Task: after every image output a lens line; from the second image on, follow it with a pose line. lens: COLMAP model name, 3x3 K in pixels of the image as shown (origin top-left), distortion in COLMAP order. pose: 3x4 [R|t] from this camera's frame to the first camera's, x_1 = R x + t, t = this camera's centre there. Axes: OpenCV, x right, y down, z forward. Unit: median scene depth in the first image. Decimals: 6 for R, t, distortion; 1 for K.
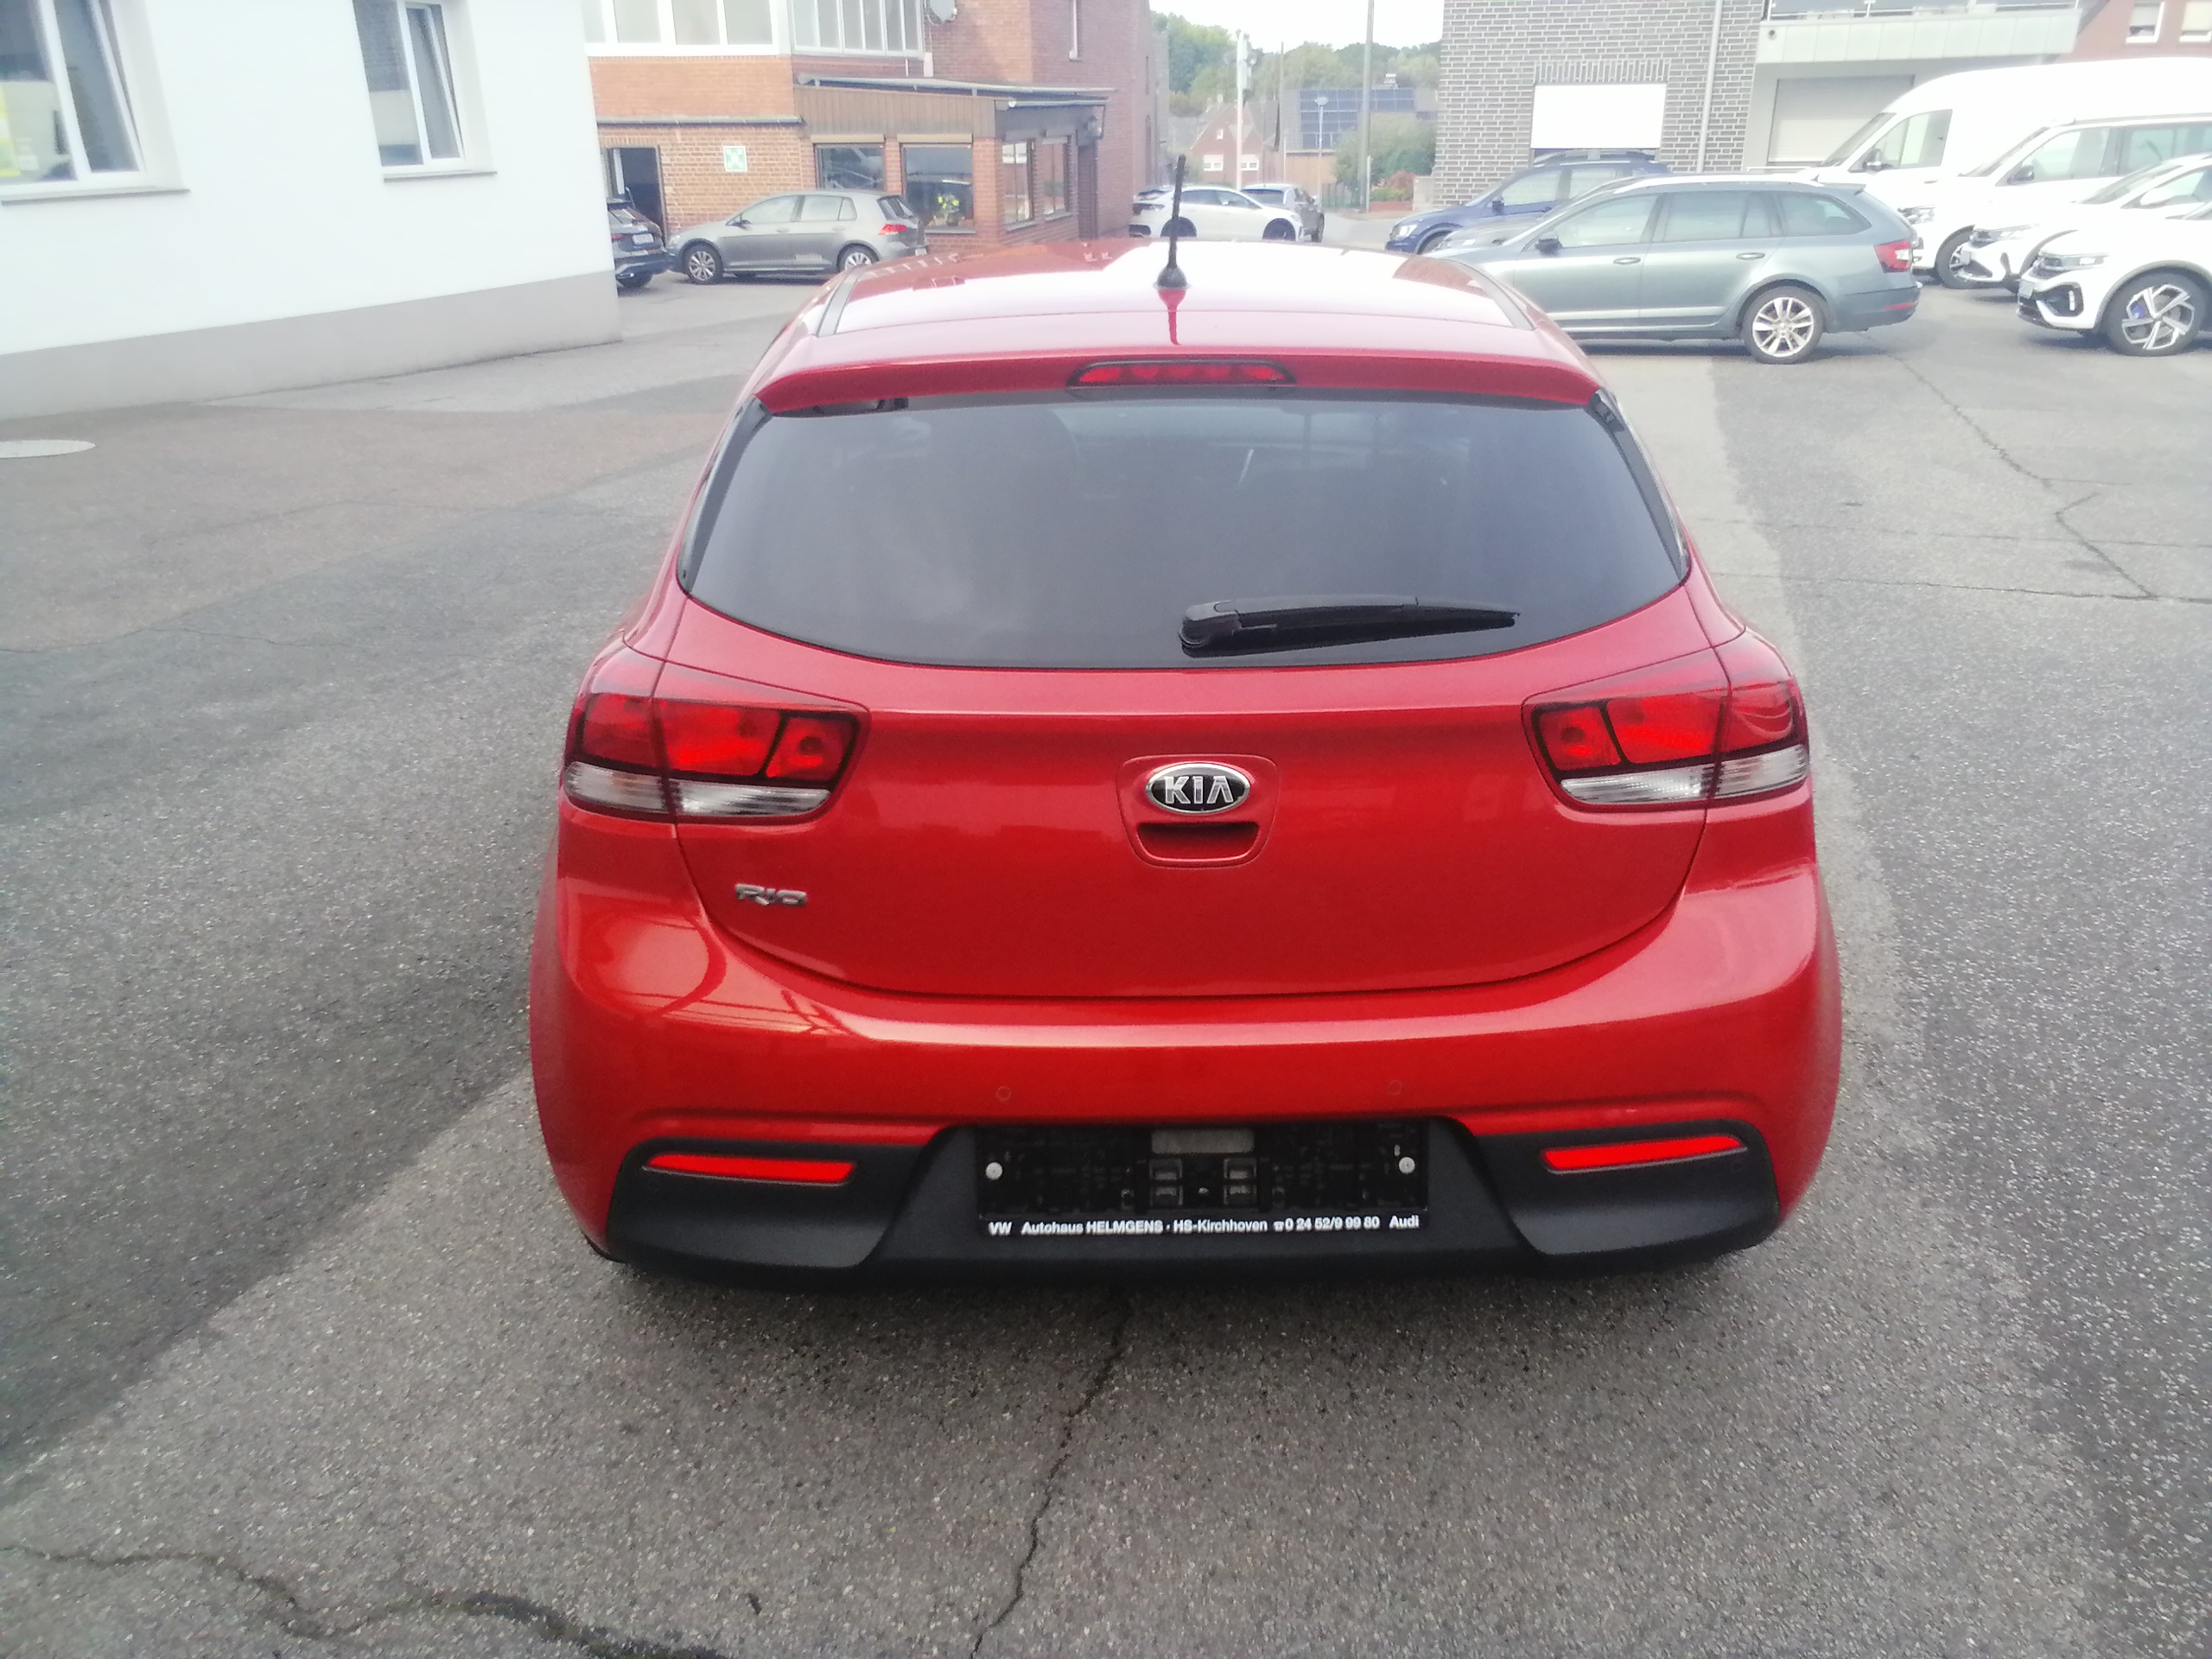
lens RADIAL K [[1779.8, 0, 1145.8], [0, 1779.8, 800.2], [0, 0, 1]] dist [-0.044182, 0.147870]
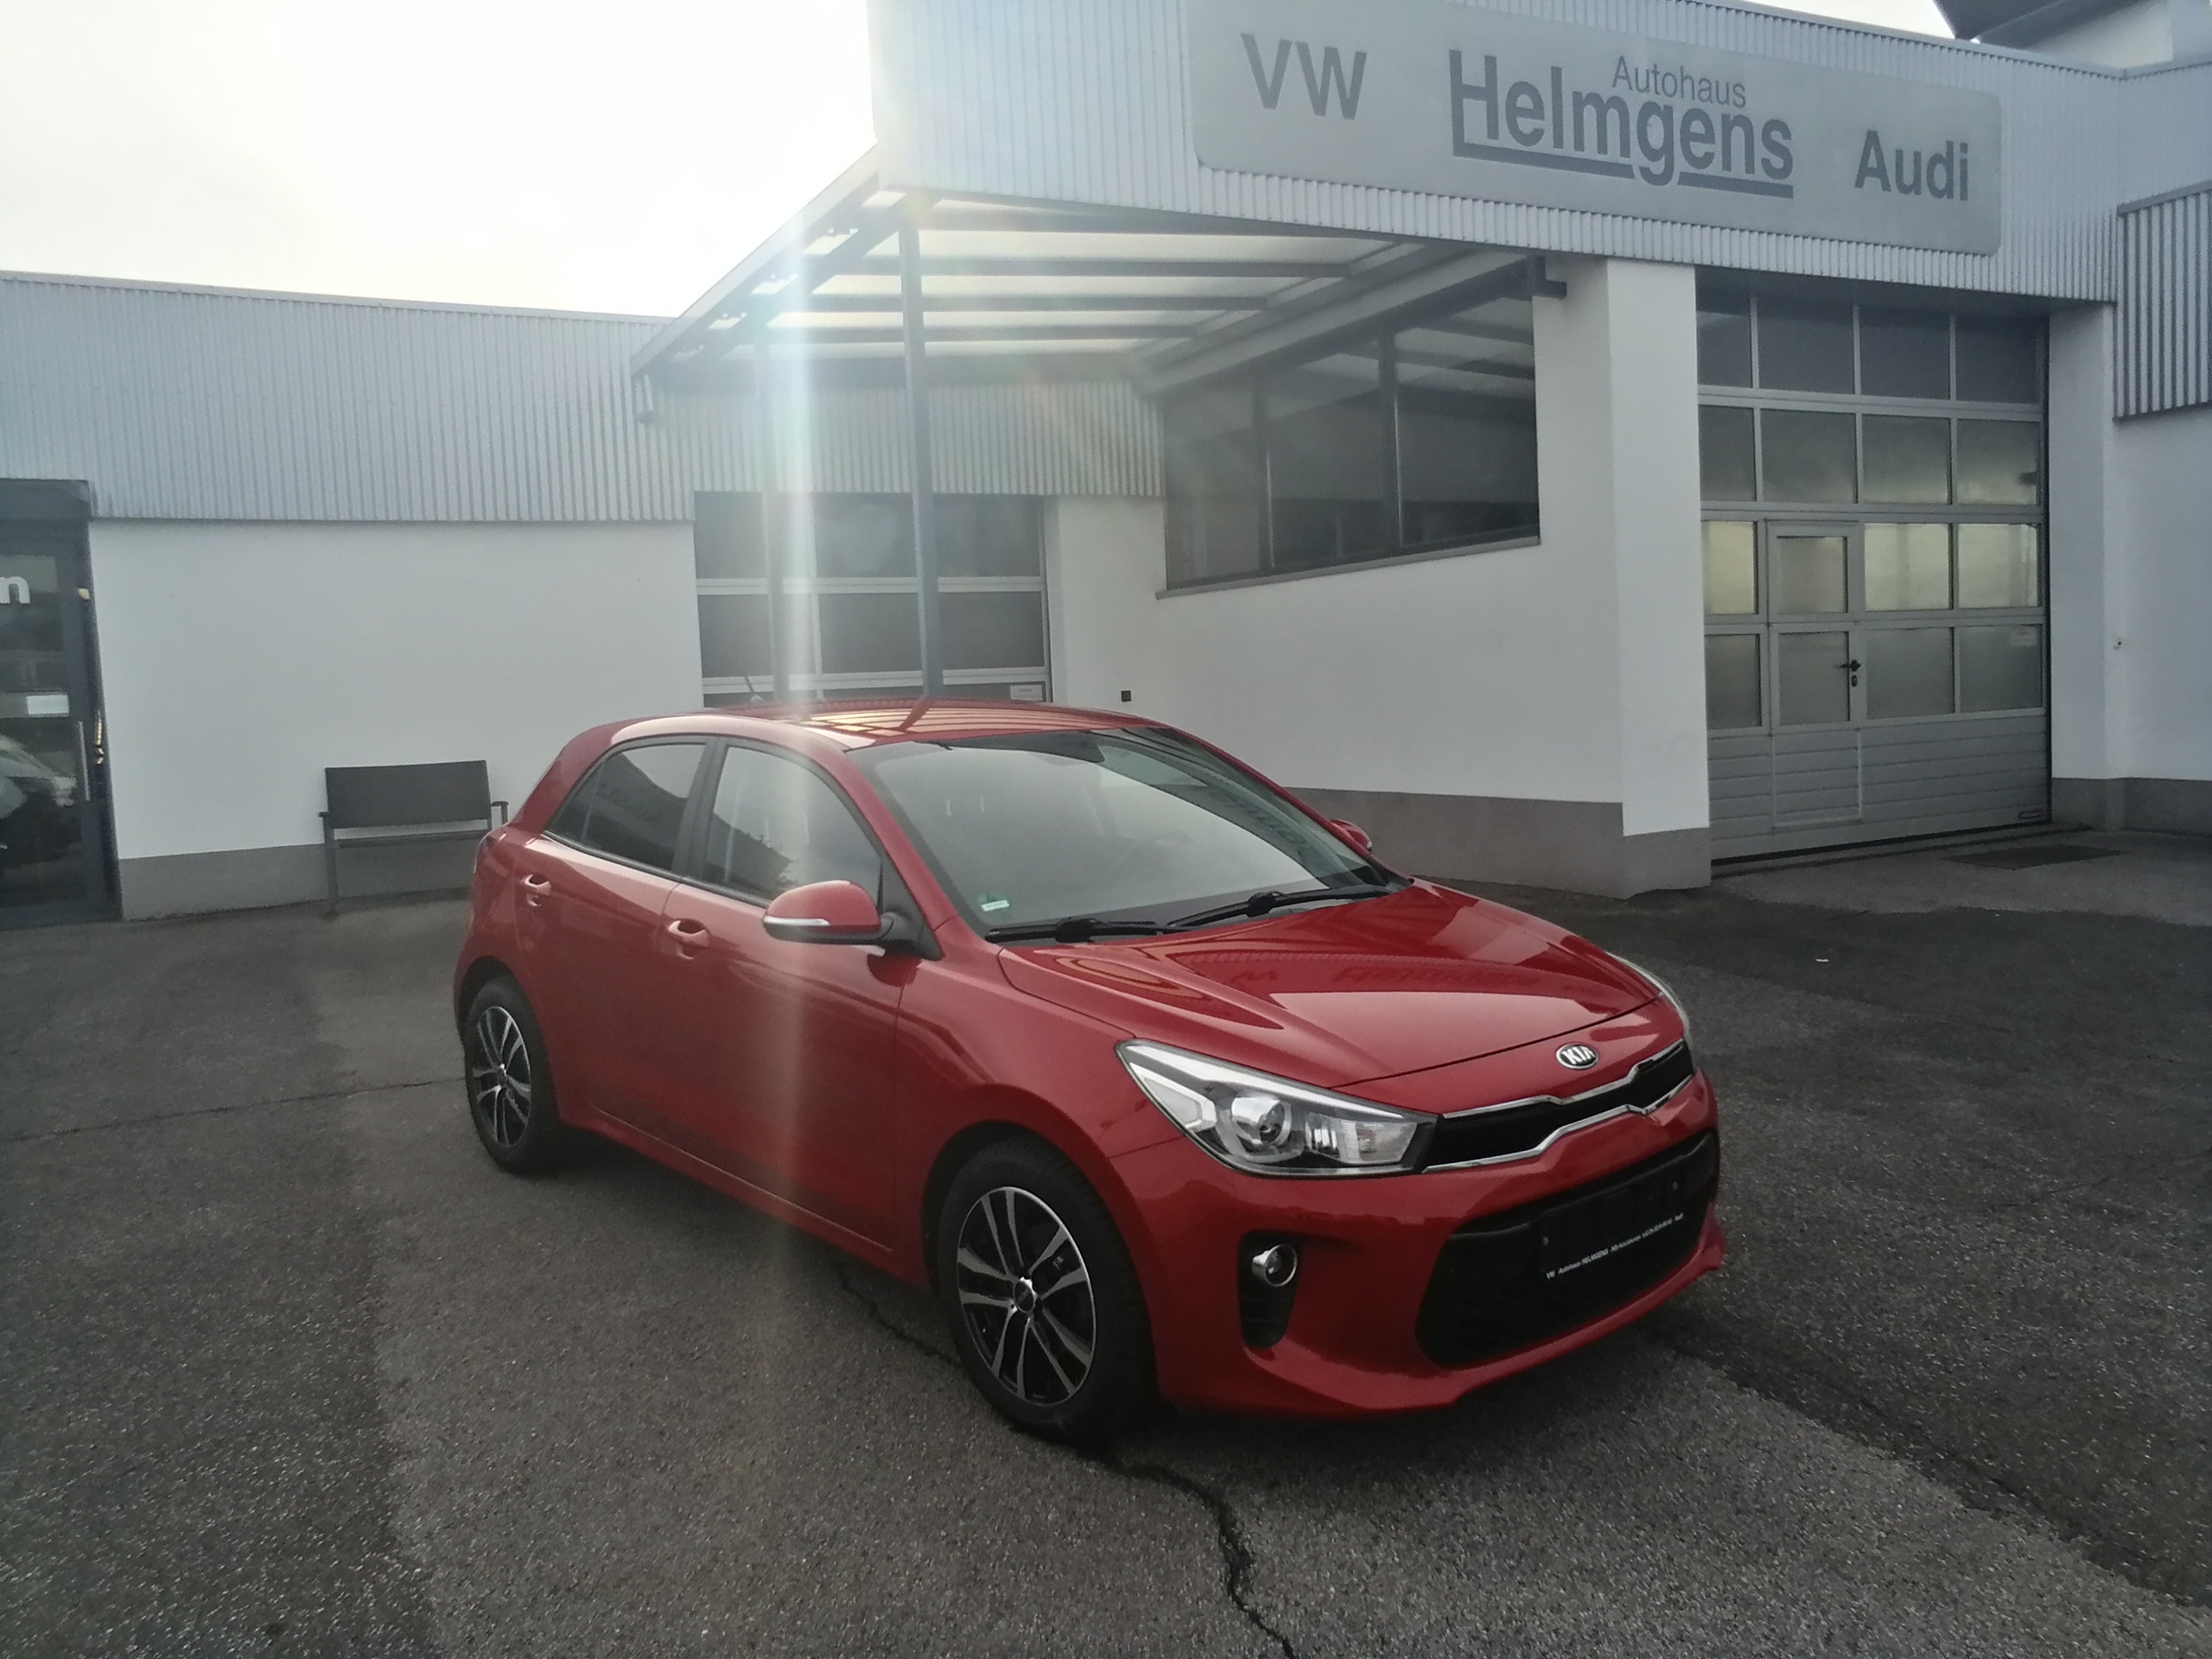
lens RADIAL K [[1738.0, 0, 1107.3], [0, 1738.0, 822.6], [0, 0, 1]] dist [-0.047822, 0.145036]
pose [[-0.764338, 0.089417, -0.638586, 0.822977], [-0.192122, 0.913779, 0.357906, -0.765296], [0.615530, 0.396247, -0.681257, 2.110574]]
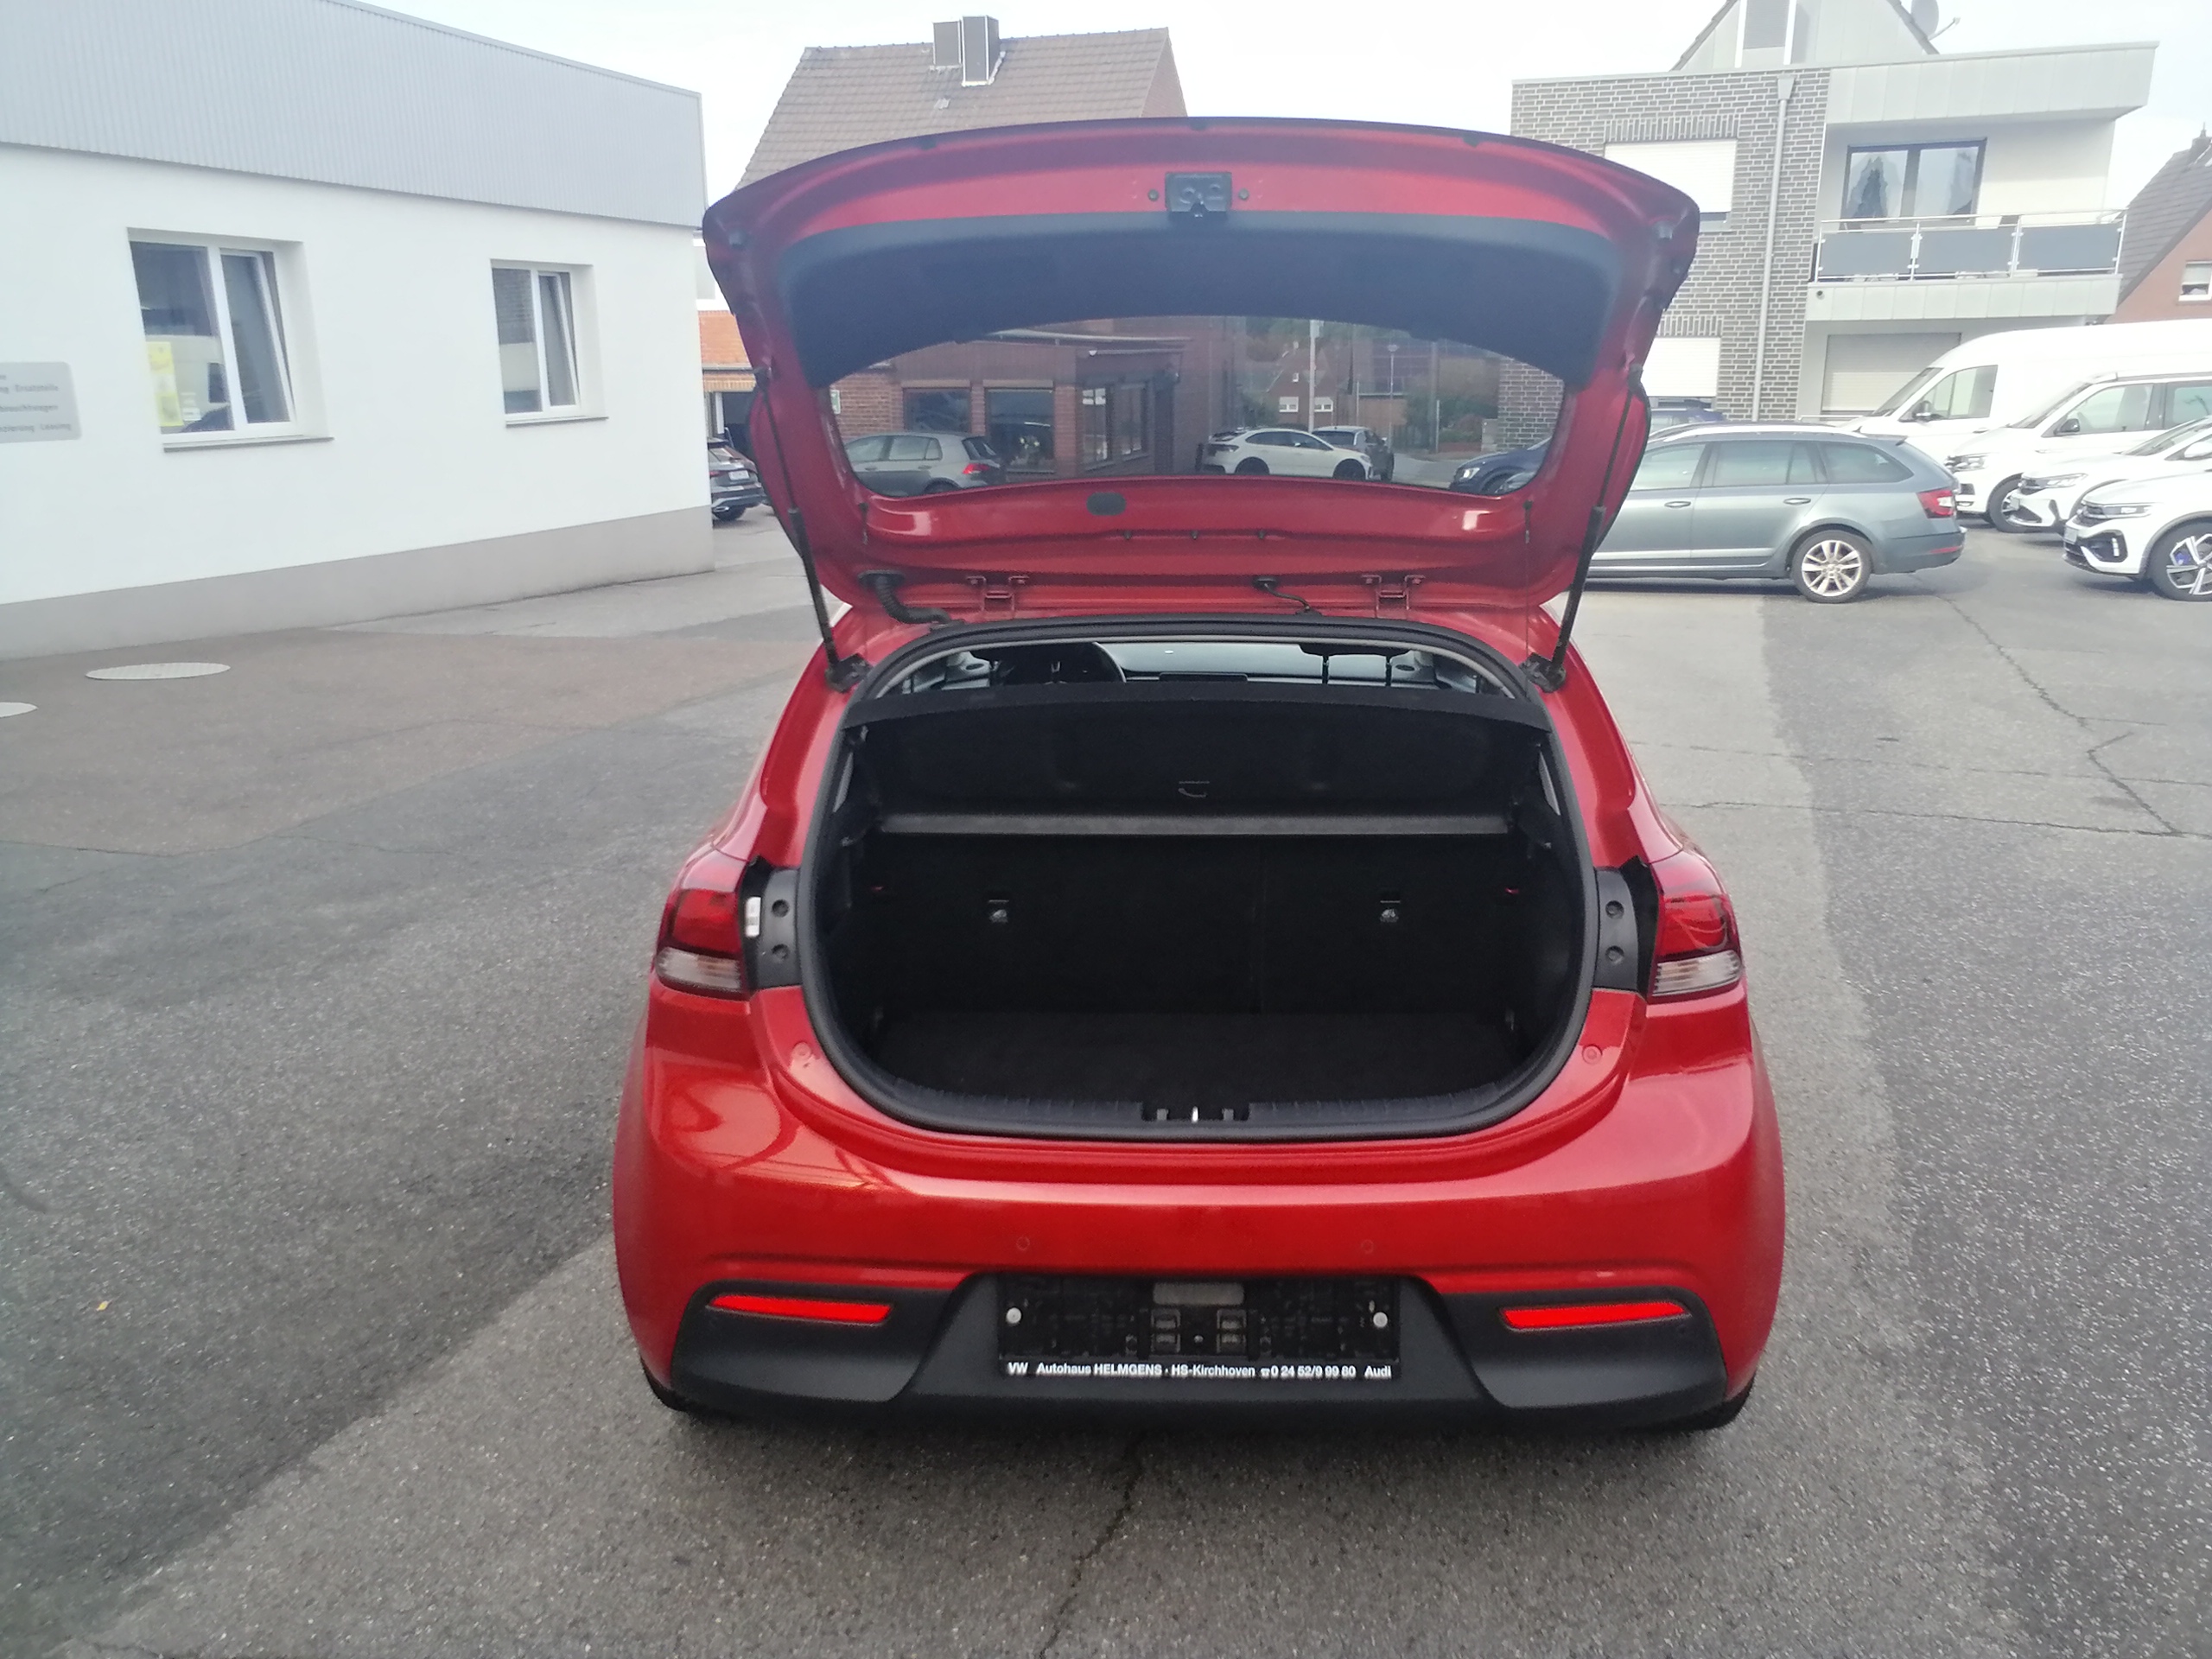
lens RADIAL K [[1788.6, 0, 1146.9], [0, 1788.6, 790.4], [0, 0, 1]] dist [-0.037867, 0.144201]
pose [[0.999086, 0.013061, -0.040706, 0.025020], [-0.018270, 0.991299, -0.130352, 0.014233], [0.038649, 0.130977, 0.990632, -0.101253]]
